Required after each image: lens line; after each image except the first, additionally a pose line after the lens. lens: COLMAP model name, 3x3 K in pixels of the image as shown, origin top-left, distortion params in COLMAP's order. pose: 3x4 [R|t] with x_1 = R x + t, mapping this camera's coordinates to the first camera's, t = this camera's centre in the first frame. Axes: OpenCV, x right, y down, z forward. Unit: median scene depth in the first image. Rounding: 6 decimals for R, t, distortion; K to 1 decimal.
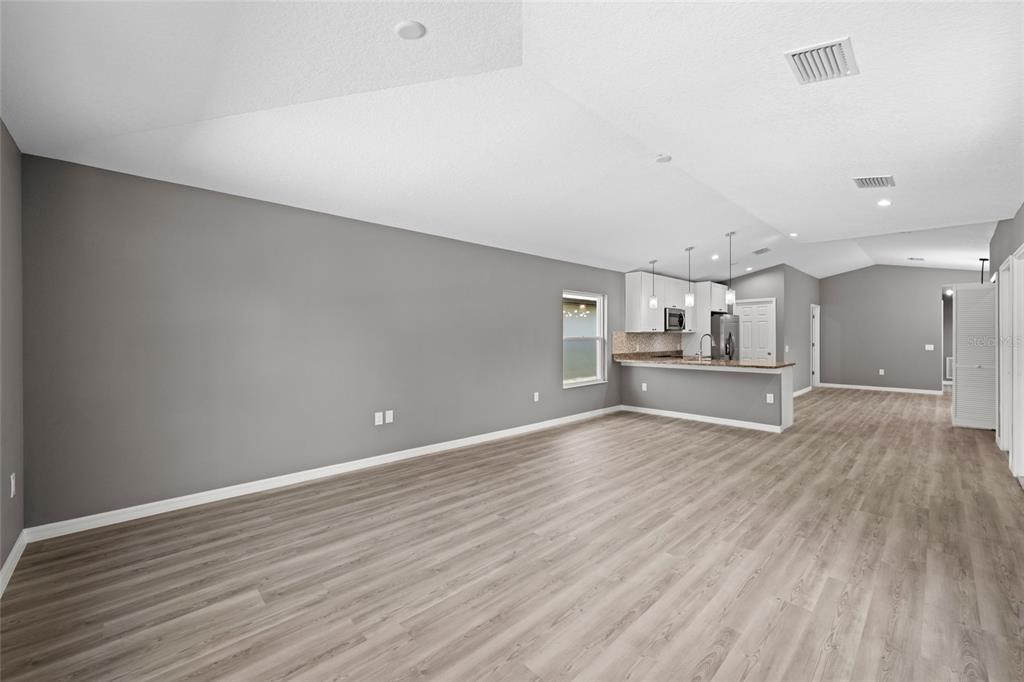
lens RADIAL K [[408.2, 0, 507.0], [0, 408.2, 340.8], [0, 0, 1]] dist [-0.002292, -0.001395]
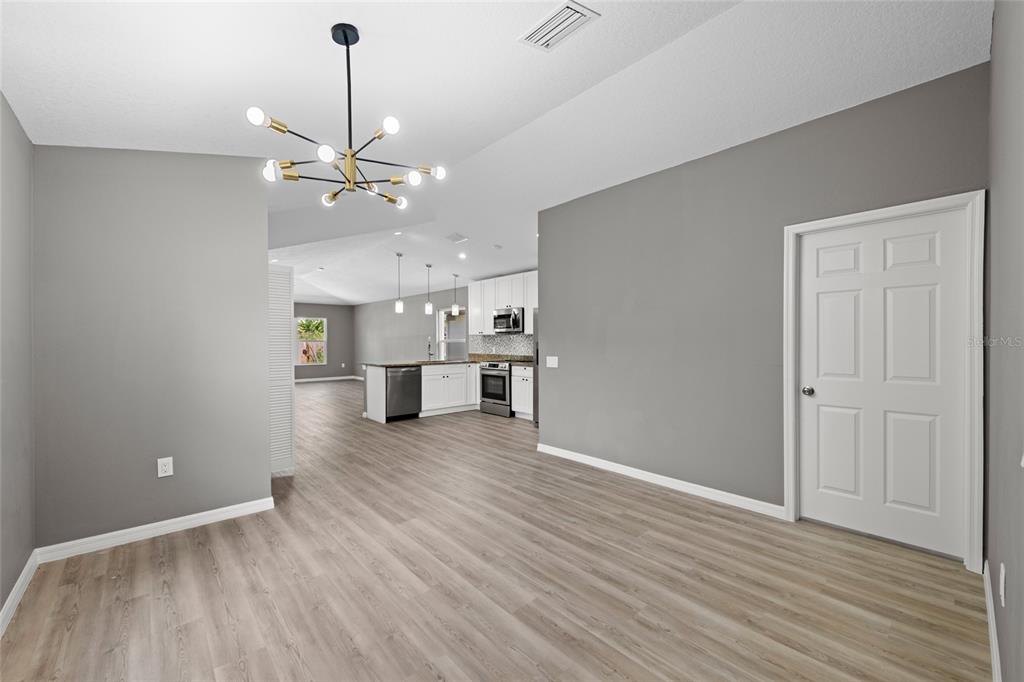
lens RADIAL K [[408.2, 0, 509.9], [0, 408.2, 343.9], [0, 0, 1]] dist [-0.002292, -0.001395]
pose [[-0.021527, 0.010575, -0.999712, 2.781504], [-0.008066, 0.999910, 0.010750, -0.020102], [0.999736, 0.008295, -0.021440, 2.155202]]
